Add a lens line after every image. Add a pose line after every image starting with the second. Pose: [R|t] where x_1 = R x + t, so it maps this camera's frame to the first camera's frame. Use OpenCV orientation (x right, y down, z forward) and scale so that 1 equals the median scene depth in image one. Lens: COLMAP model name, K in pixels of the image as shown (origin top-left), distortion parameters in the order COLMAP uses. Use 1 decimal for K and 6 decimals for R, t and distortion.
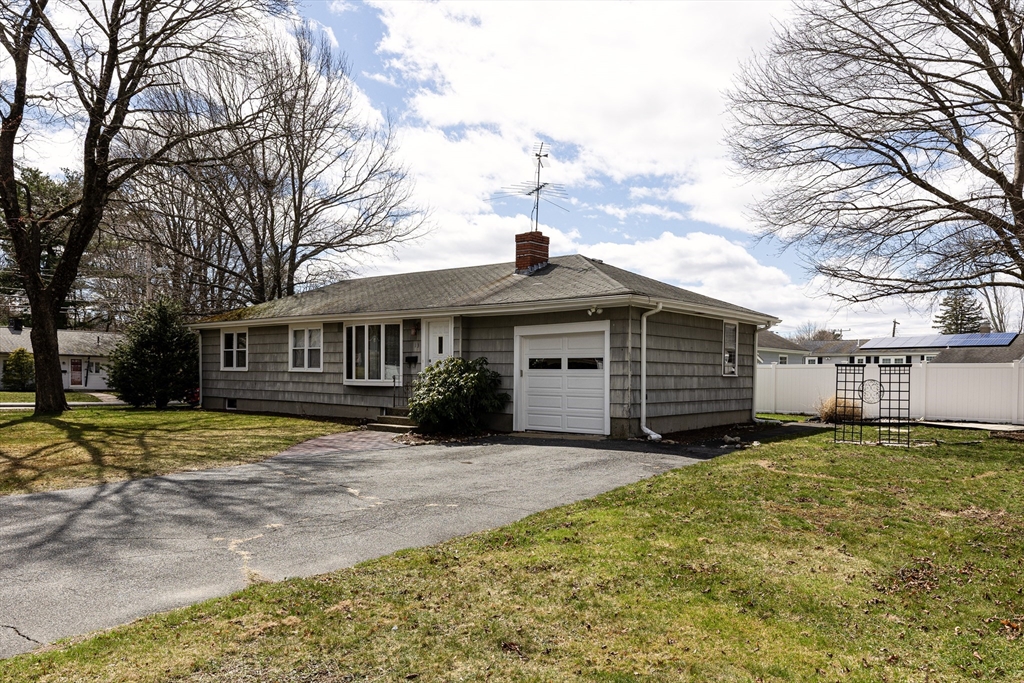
lens RADIAL K [[711.5, 0, 512.0], [0, 711.5, 341.5], [0, 0, 1]] dist [0.000385, 0.000372]
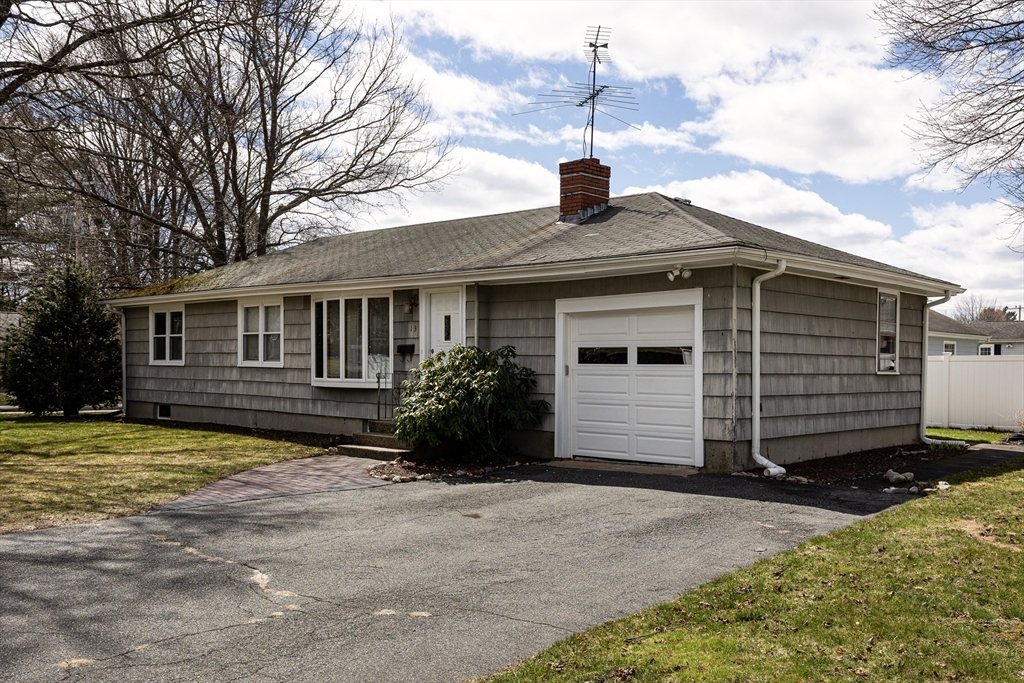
lens RADIAL K [[925.0, 0, 508.0], [0, 925.0, 326.5], [0, 0, 1]] dist [0.002910, -0.004172]
pose [[0.997722, -0.002898, -0.067403, 0.016007], [0.003067, 0.999992, 0.002409, 0.001882], [0.067395, -0.002610, 0.997723, 0.134291]]
